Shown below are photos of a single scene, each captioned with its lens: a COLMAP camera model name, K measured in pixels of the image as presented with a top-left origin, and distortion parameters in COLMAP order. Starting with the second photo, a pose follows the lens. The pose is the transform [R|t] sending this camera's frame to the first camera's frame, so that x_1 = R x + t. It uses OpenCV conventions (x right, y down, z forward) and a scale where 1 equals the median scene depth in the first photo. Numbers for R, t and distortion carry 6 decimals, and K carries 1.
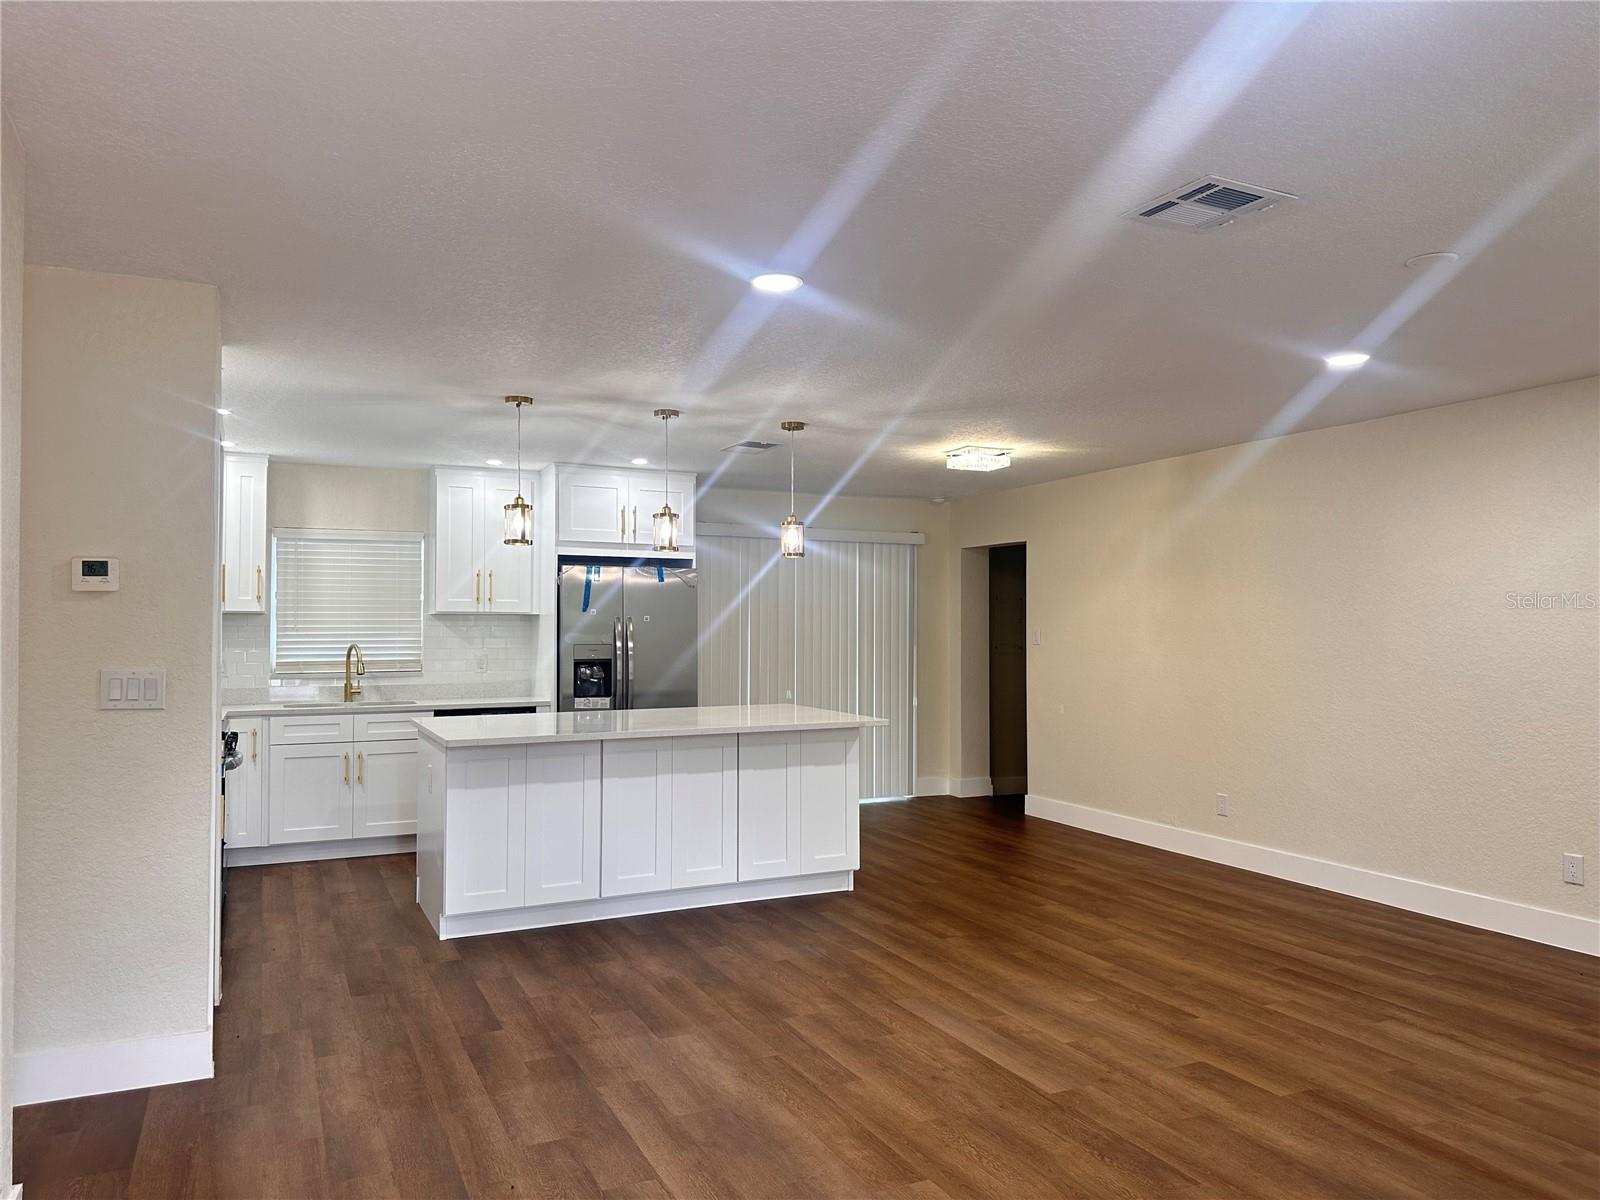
lens RADIAL K [[1118.4, 0, 803.9], [0, 1118.4, 602.9], [0, 0, 1]] dist [0.165699, -0.321856]
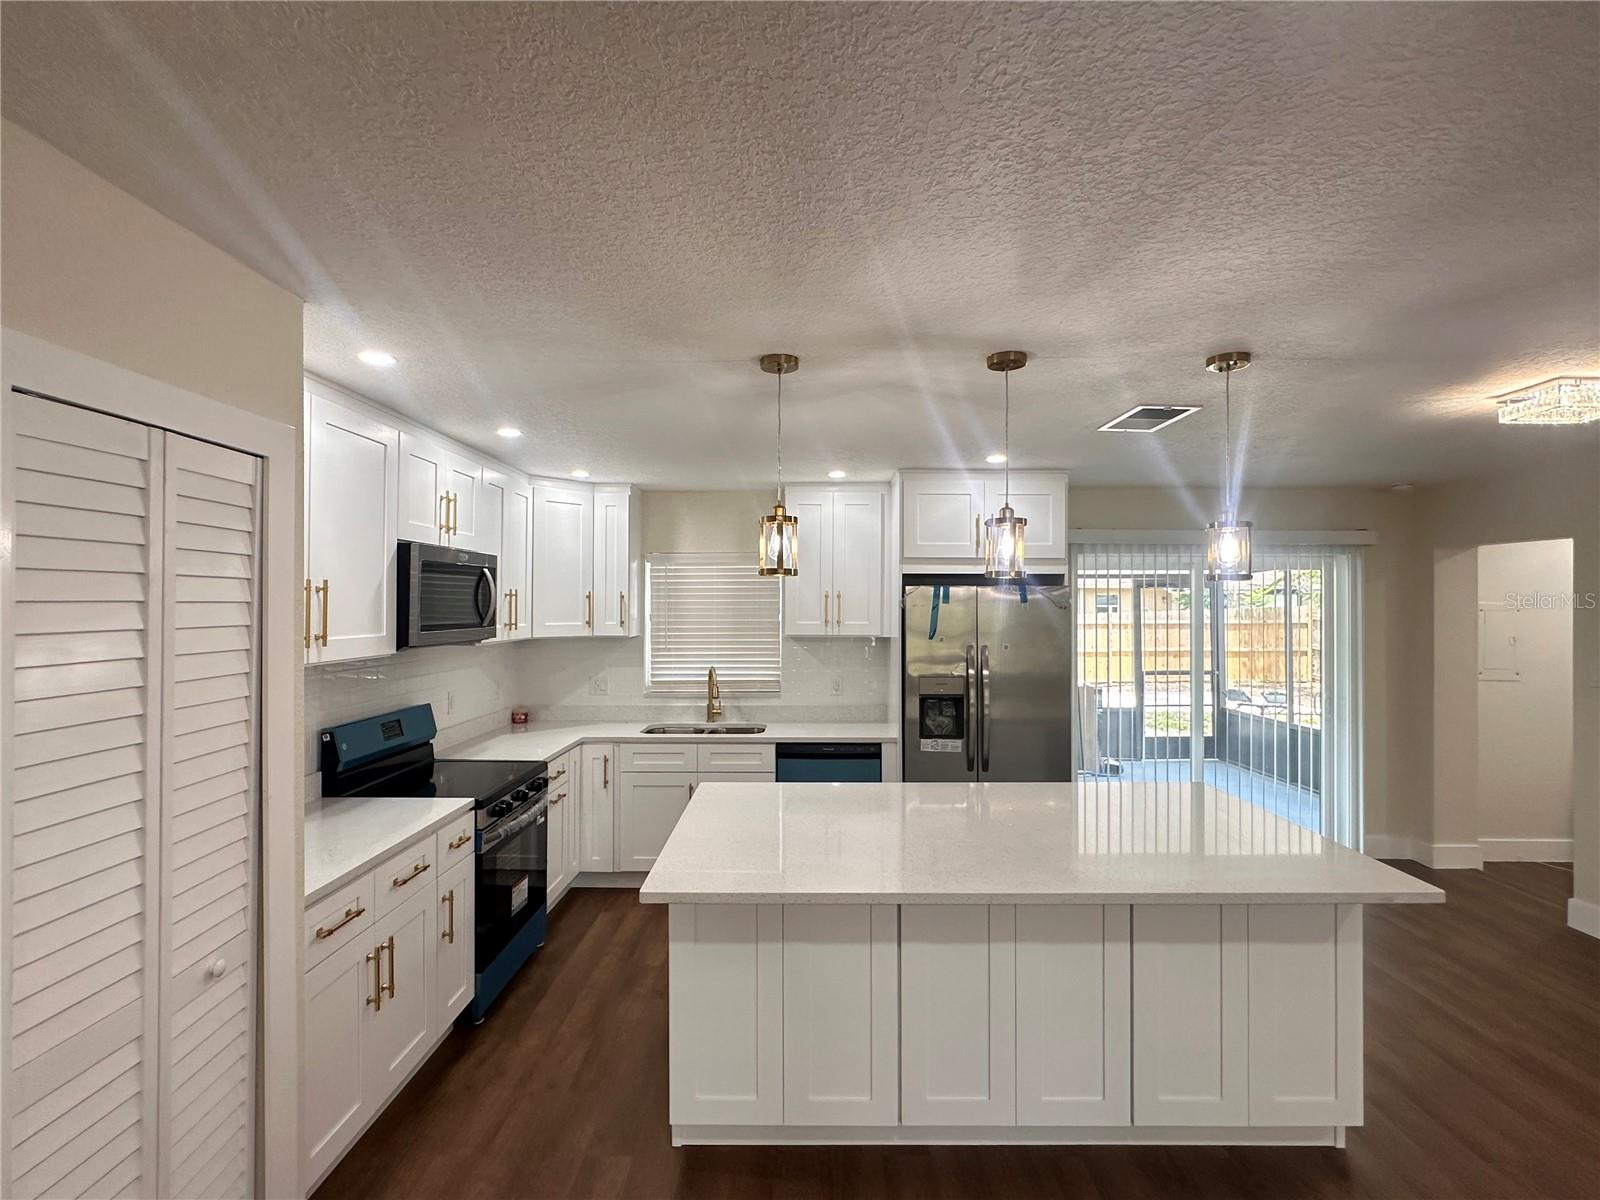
lens RADIAL K [[757.8, 0, 797.6], [0, 757.8, 602.6], [0, 0, 1]] dist [-0.003945, 0.000471]
pose [[0.897810, -0.001247, -0.440382, -0.031528], [0.009780, 0.999806, 0.017108, -0.031353], [0.440275, -0.019667, 0.897648, 0.435145]]
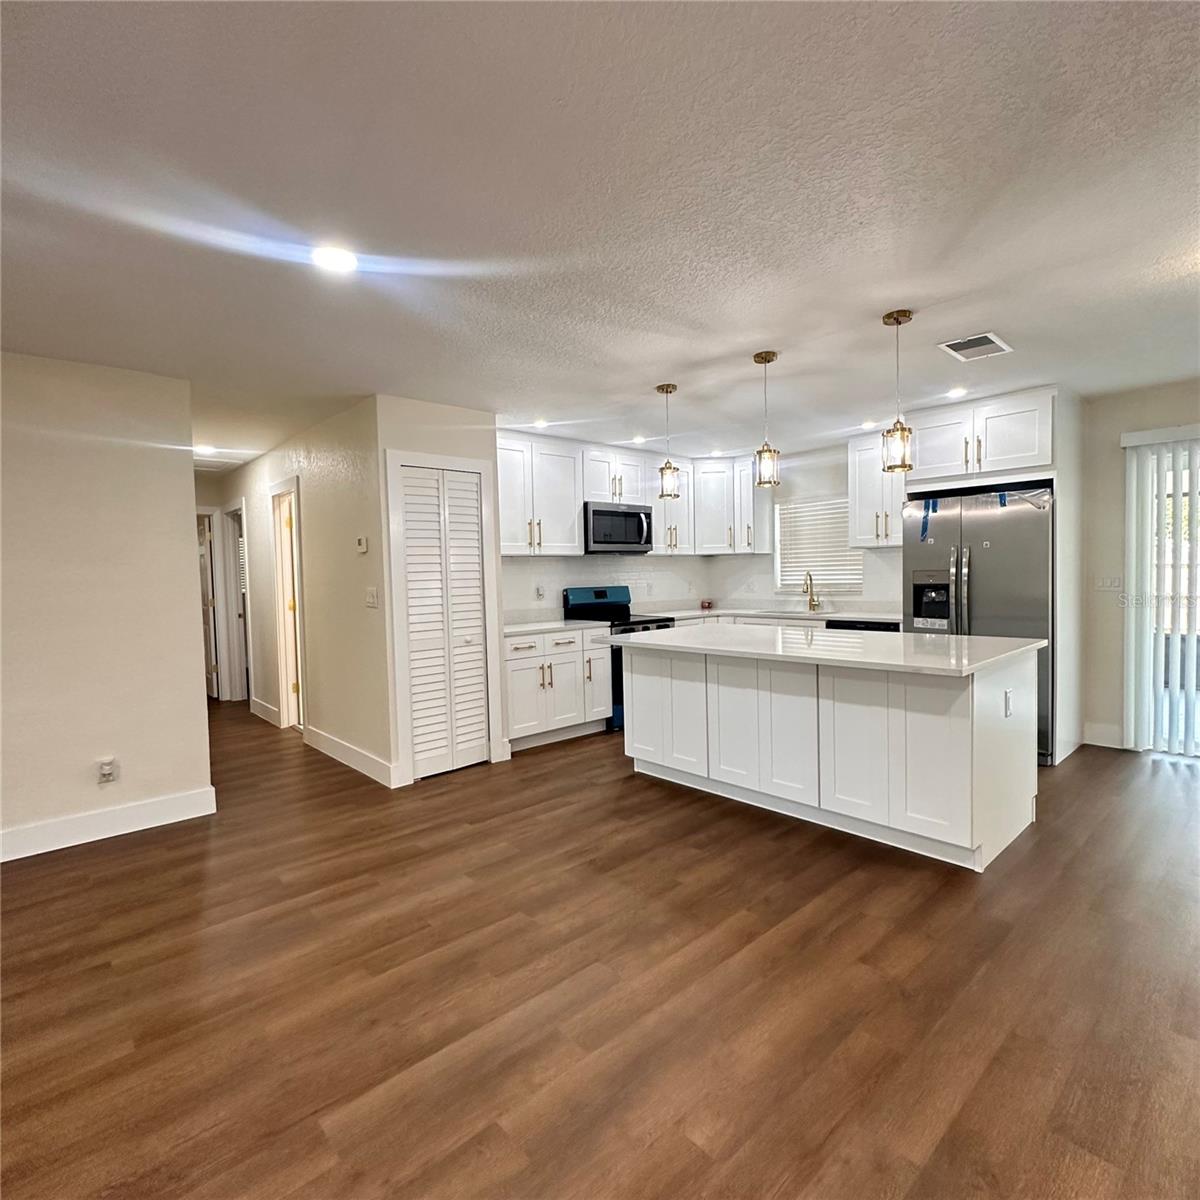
lens RADIAL K [[645.5, 0, 600.6], [0, 645.5, 600.9], [0, 0, 1]] dist [-0.003097, 0.000926]
pose [[0.285248, 0.034267, -0.957841, 0.330922], [0.046537, 0.997687, 0.049551, 0.020068], [0.957323, -0.058710, 0.282994, 0.509381]]
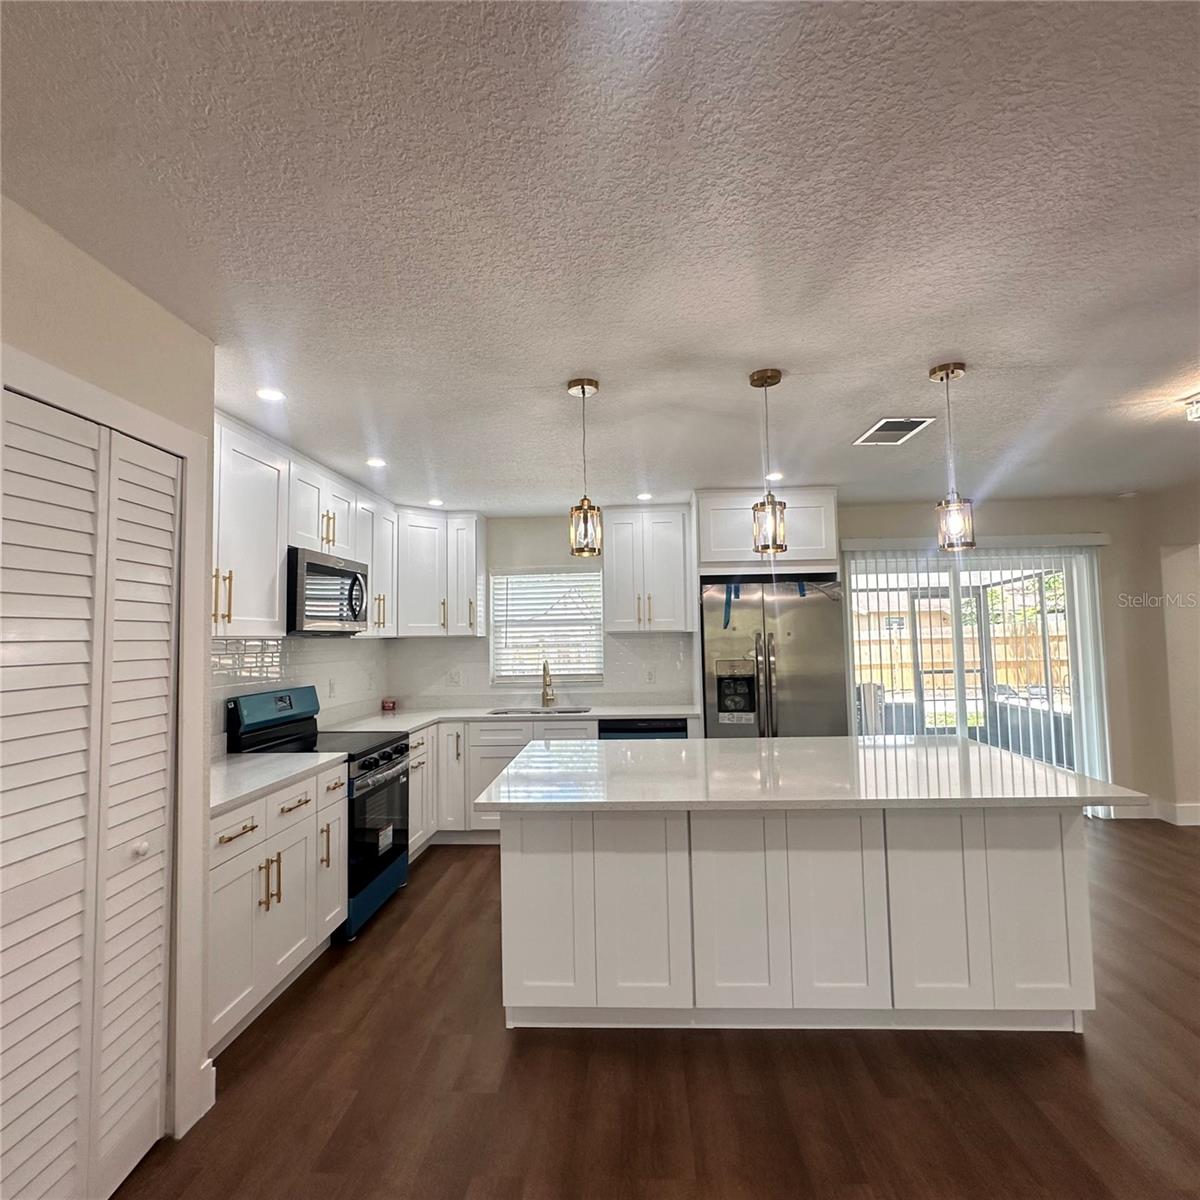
lens RADIAL K [[645.5, 0, 600.6], [0, 645.5, 600.9], [0, 0, 1]] dist [-0.003097, 0.000926]
pose [[0.877336, -0.044474, -0.477811, -0.011597], [0.030829, 0.998863, -0.036365, 0.000196], [0.478885, 0.017174, 0.877709, 0.425802]]
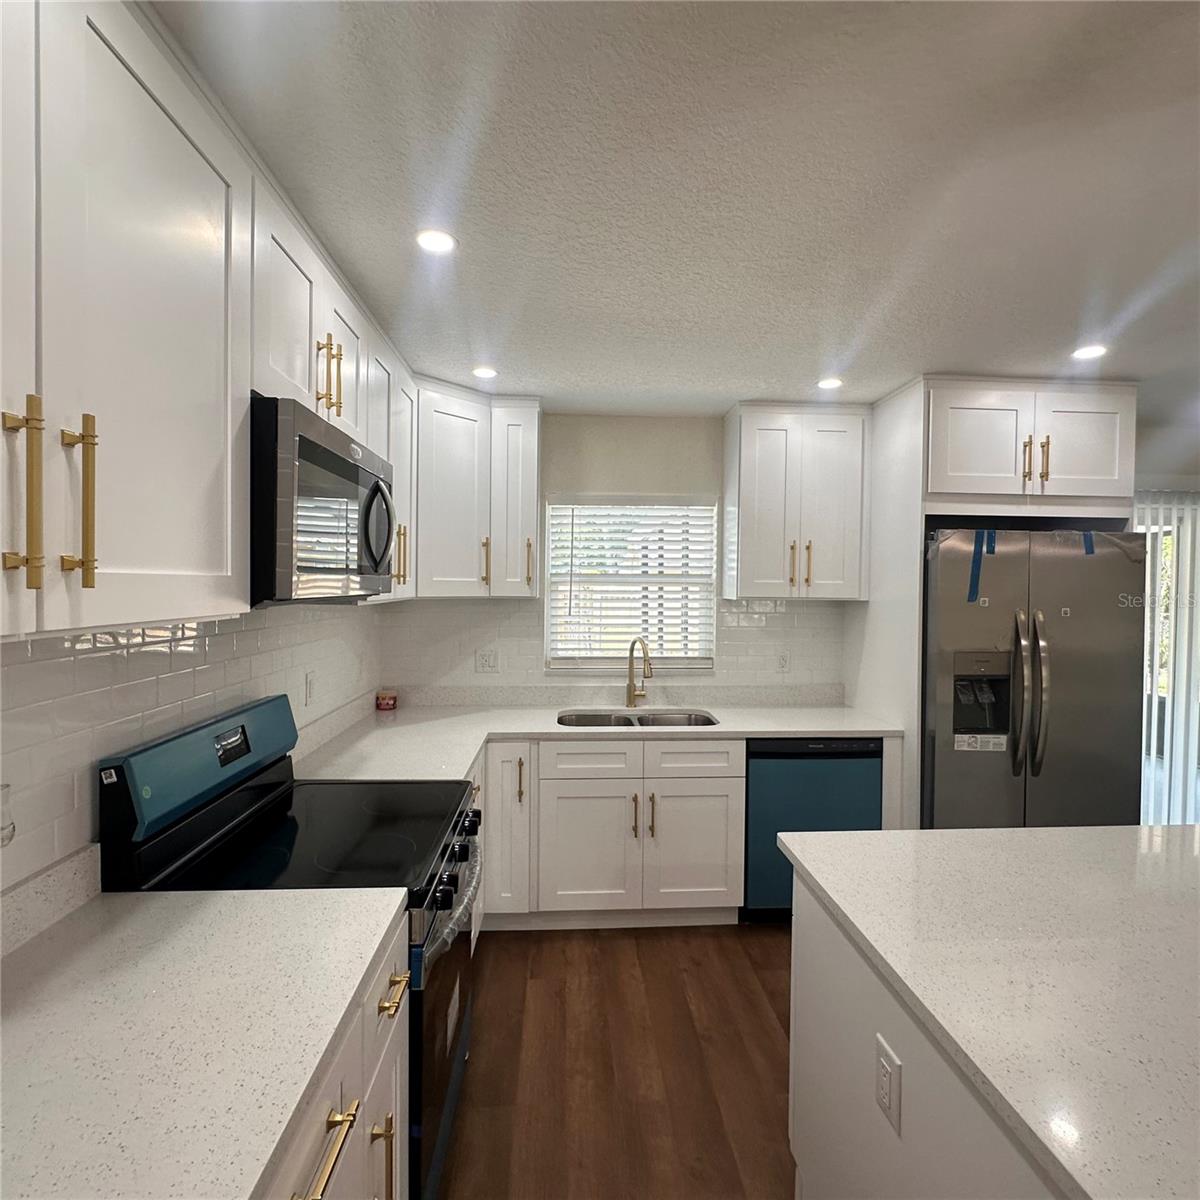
lens RADIAL K [[645.5, 0, 600.6], [0, 645.5, 600.9], [0, 0, 1]] dist [-0.003097, 0.000926]
pose [[0.927141, 0.017336, -0.374310, -0.254038], [0.000557, 0.998864, 0.047642, -0.010330], [0.374711, -0.044379, 0.926079, 0.580253]]
